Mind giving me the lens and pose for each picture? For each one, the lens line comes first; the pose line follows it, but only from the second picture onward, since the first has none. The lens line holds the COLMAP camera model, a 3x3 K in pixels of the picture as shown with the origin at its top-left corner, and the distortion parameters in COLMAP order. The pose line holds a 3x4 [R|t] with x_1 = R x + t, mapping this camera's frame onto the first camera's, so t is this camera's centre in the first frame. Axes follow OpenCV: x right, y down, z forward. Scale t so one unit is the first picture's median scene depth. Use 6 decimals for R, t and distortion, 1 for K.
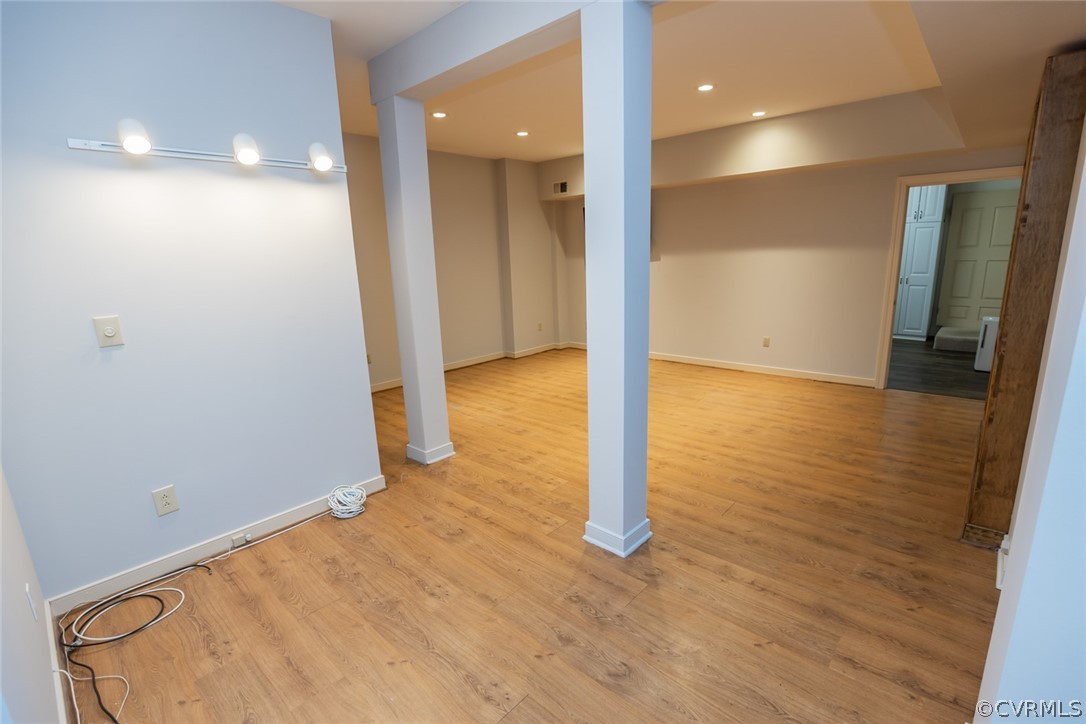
lens RADIAL K [[496.5, 0, 545.8], [0, 496.5, 362.6], [0, 0, 1]] dist [-0.038185, 0.010950]
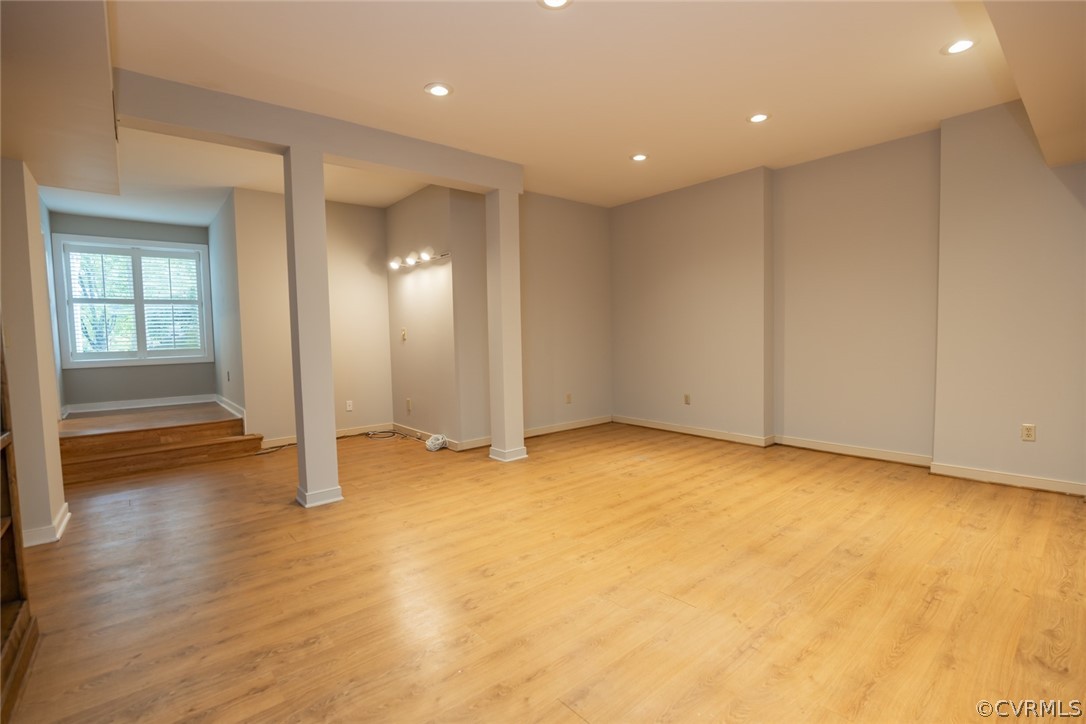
lens RADIAL K [[496.5, 0, 545.8], [0, 496.5, 362.6], [0, 0, 1]] dist [-0.038185, 0.010950]
pose [[-0.123869, 0.094004, -0.987836, 0.877909], [-0.185827, 0.975693, 0.116150, -0.189424], [0.974744, 0.197954, -0.103390, 1.059153]]
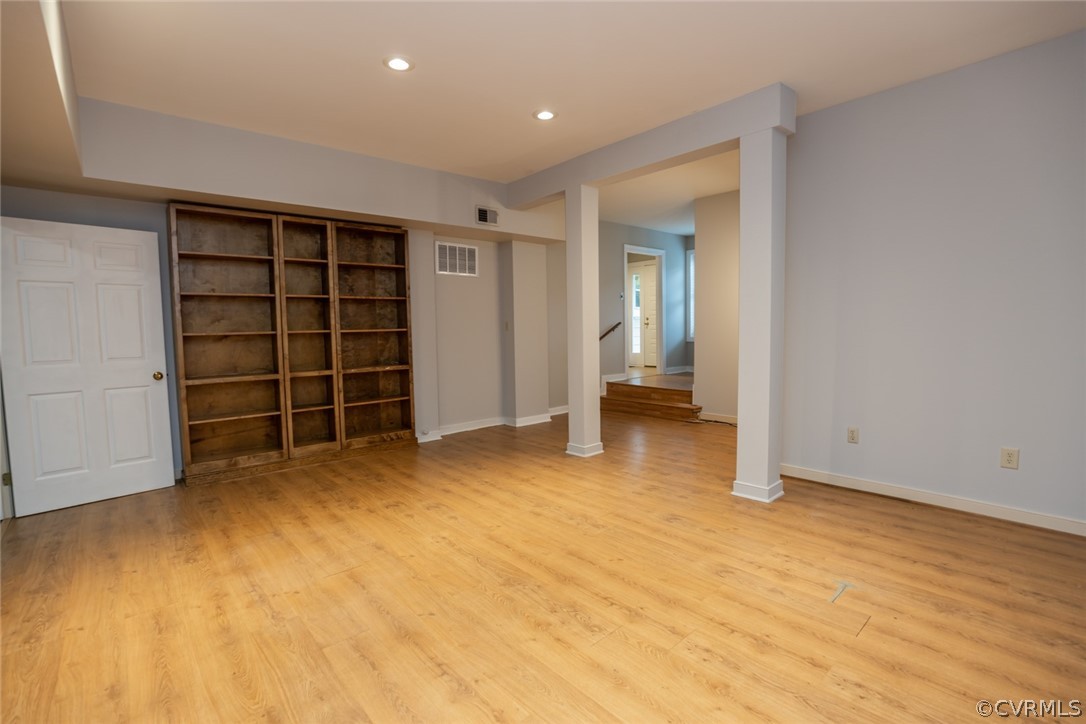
lens RADIAL K [[496.5, 0, 545.8], [0, 496.5, 362.6], [0, 0, 1]] dist [-0.038185, 0.010950]
pose [[-0.993392, 0.043380, 0.106259, 0.049931], [0.071946, 0.956702, 0.282037, -0.306504], [-0.089423, 0.287818, -0.953501, 1.666353]]
